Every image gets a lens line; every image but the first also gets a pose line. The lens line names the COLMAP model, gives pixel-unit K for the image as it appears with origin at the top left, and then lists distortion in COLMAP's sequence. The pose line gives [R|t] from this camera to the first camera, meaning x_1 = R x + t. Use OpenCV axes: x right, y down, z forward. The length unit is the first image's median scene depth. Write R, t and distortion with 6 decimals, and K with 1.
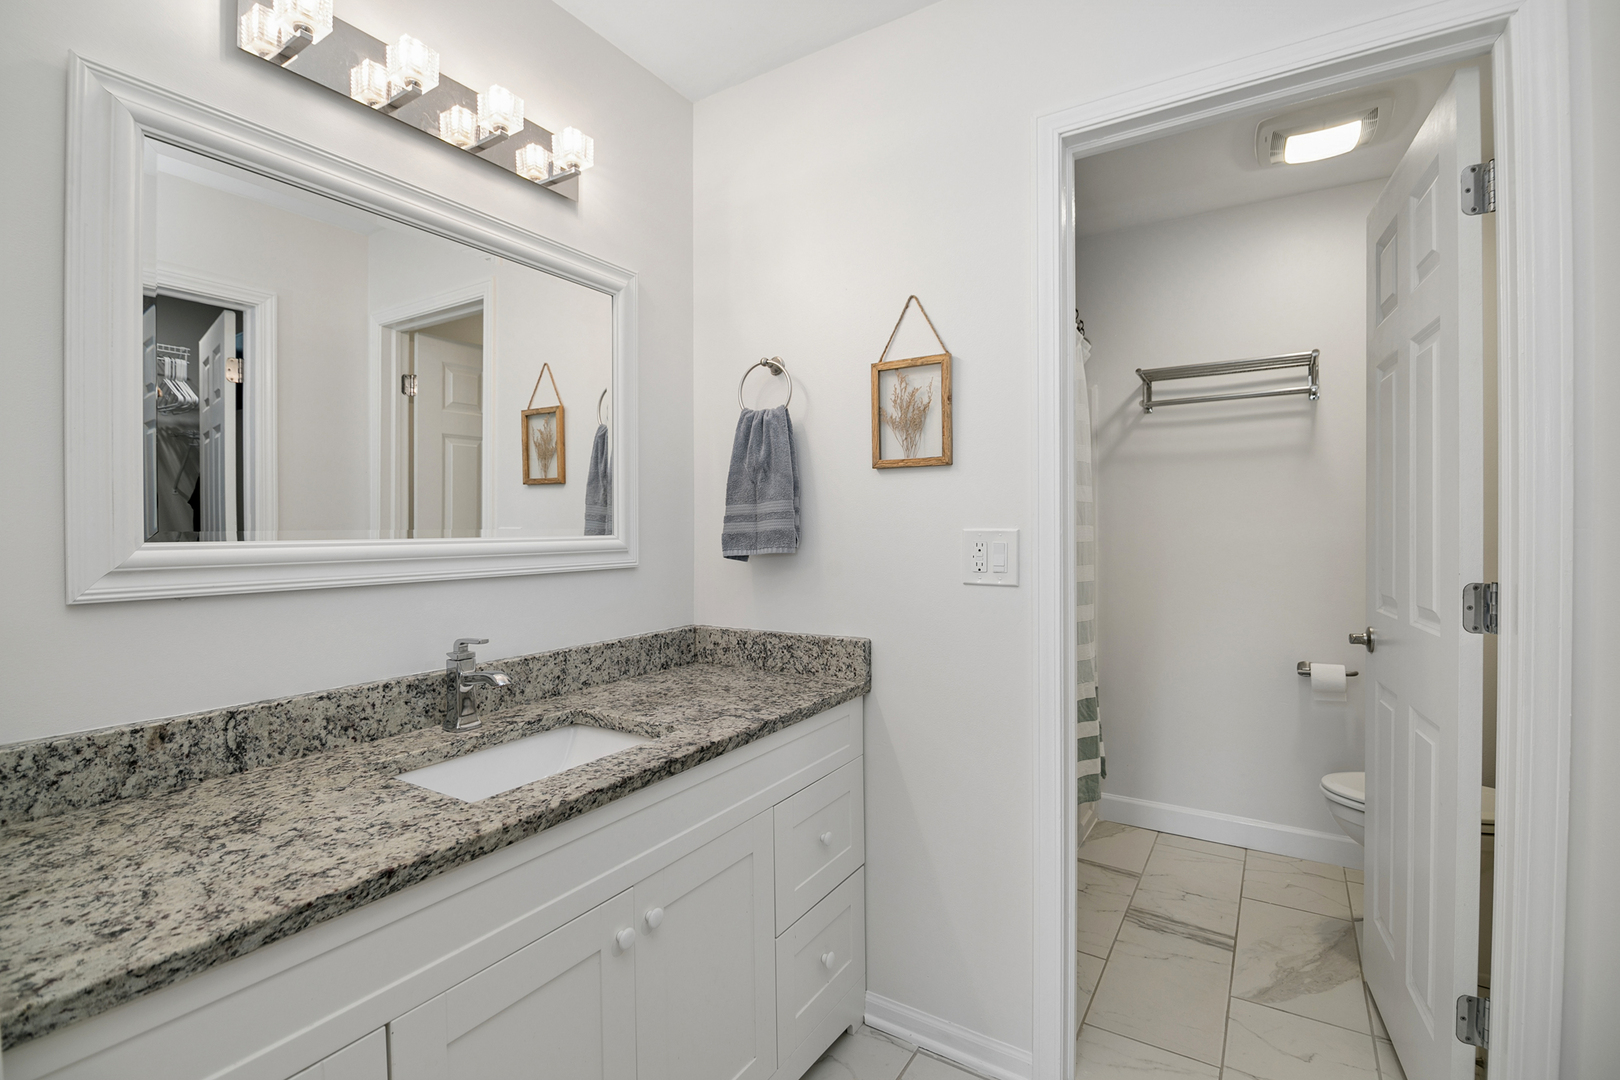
lens RADIAL K [[731.1, 0, 798.7], [0, 731.1, 535.0], [0, 0, 1]] dist [-0.001679, -0.011937]
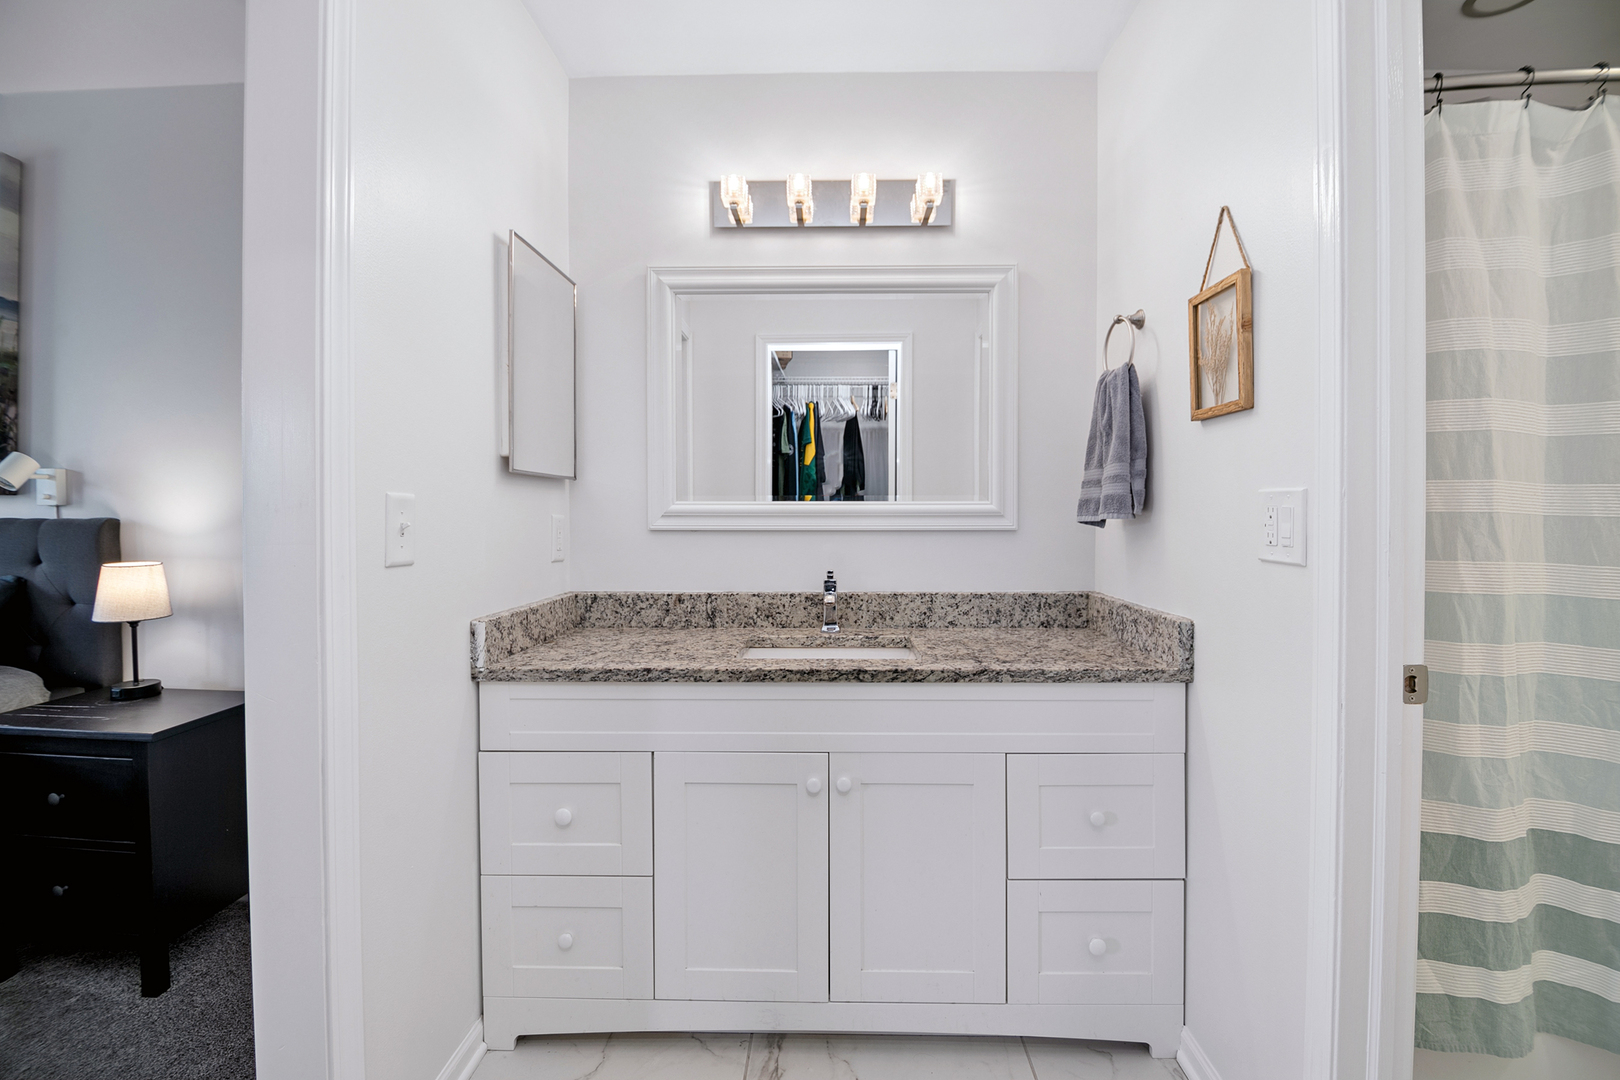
lens RADIAL K [[725.6, 0, 810.9], [0, 725.6, 514.4], [0, 0, 1]] dist [0.018159, -0.036597]
pose [[0.512418, 0.012545, -0.858645, 0.664379], [-0.012424, 0.999897, 0.007195, 0.018965], [0.858647, 0.006981, 0.512521, 0.199695]]
